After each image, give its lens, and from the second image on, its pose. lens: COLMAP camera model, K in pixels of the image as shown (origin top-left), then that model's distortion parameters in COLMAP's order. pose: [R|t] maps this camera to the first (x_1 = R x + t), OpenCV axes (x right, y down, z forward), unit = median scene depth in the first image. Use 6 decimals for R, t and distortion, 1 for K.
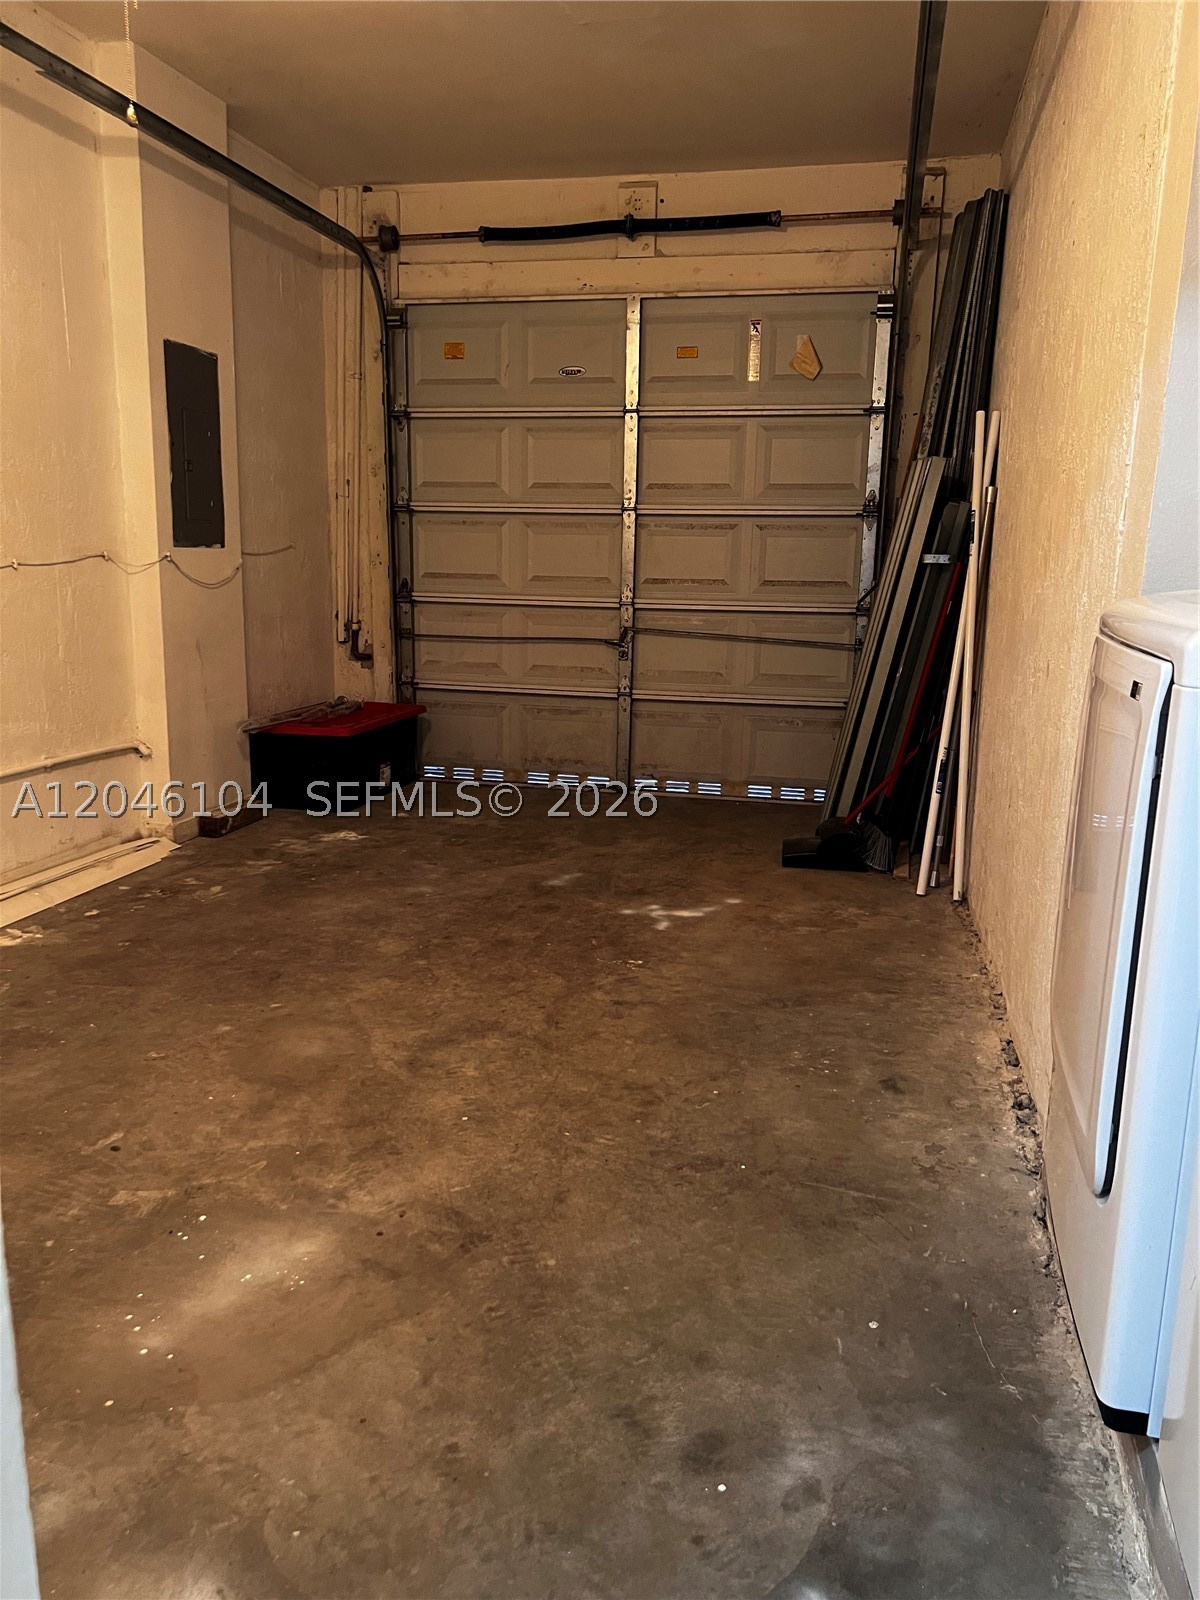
lens RADIAL K [[1187.7, 0, 602.0], [0, 1187.7, 806.0], [0, 0, 1]] dist [0.019666, -0.040247]
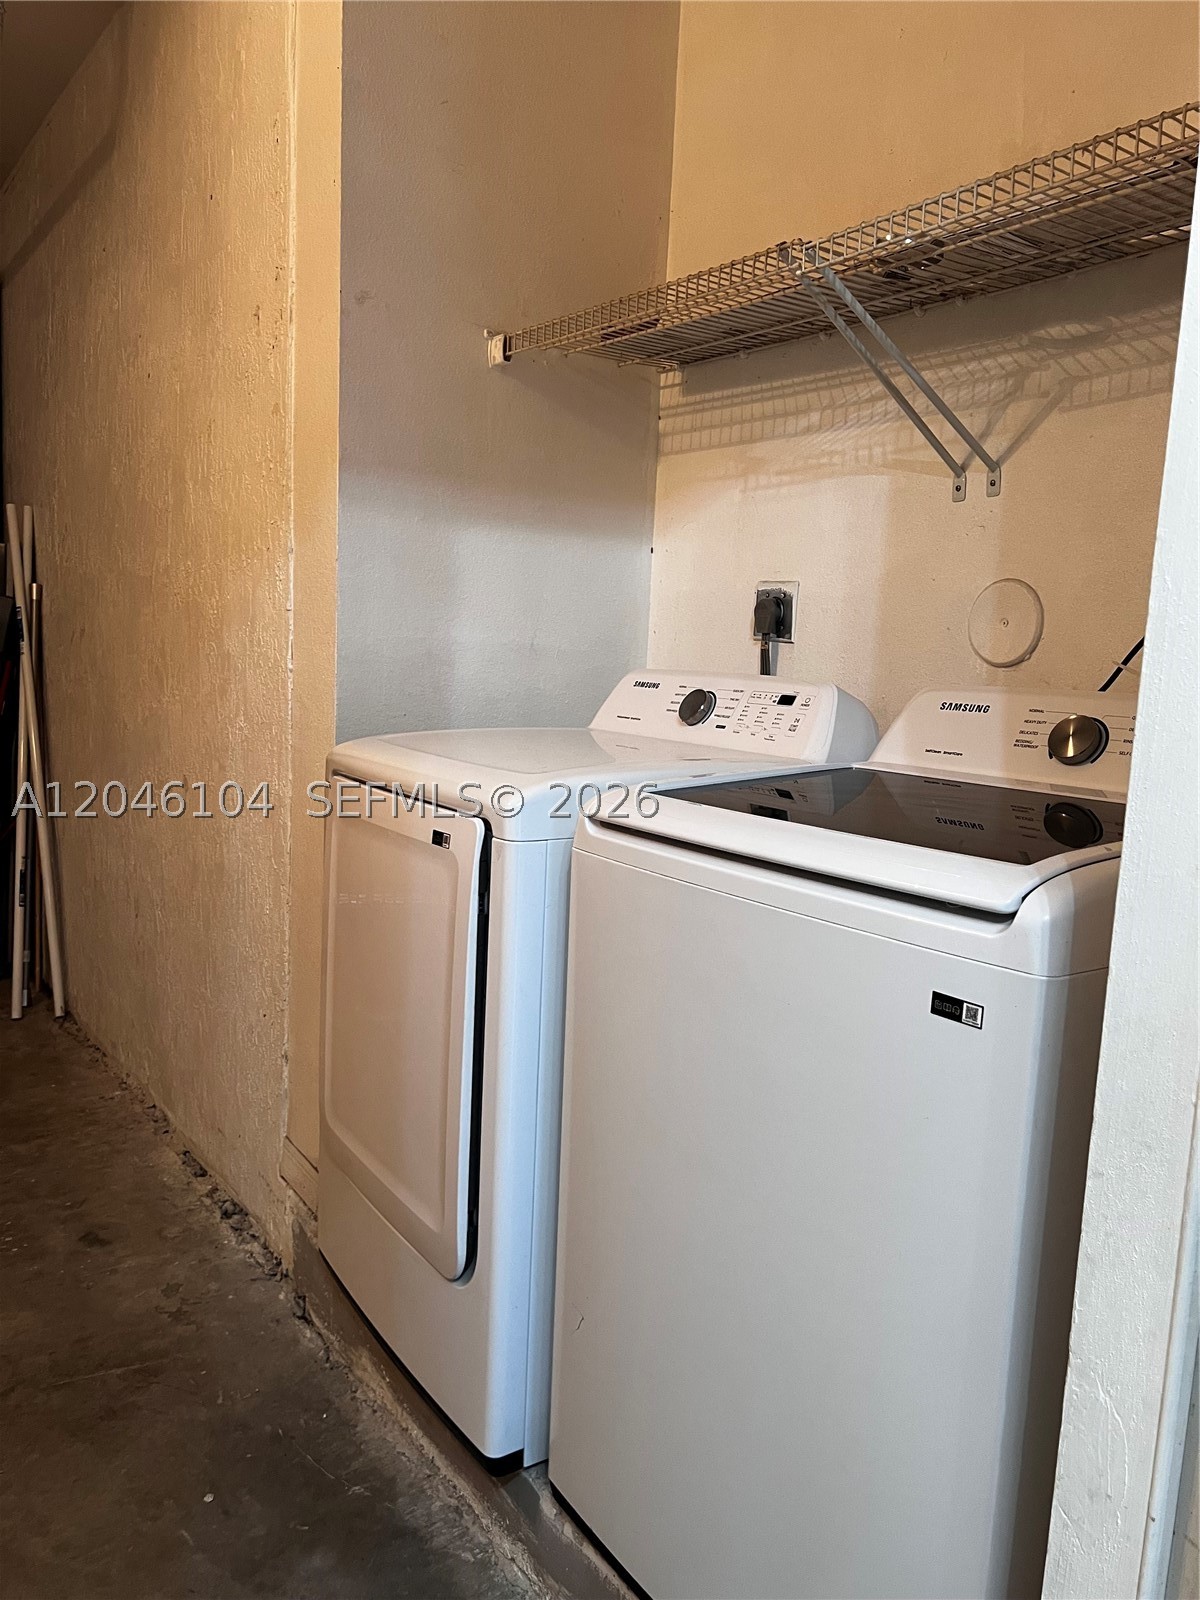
lens RADIAL K [[1187.7, 0, 600.9], [0, 1187.7, 792.7], [0, 0, 1]] dist [0.019666, -0.040247]
pose [[0.669279, -0.083597, 0.738293, -0.167168], [0.128635, 0.991683, -0.004322, -0.064136], [-0.731791, 0.097863, 0.674466, 0.047194]]
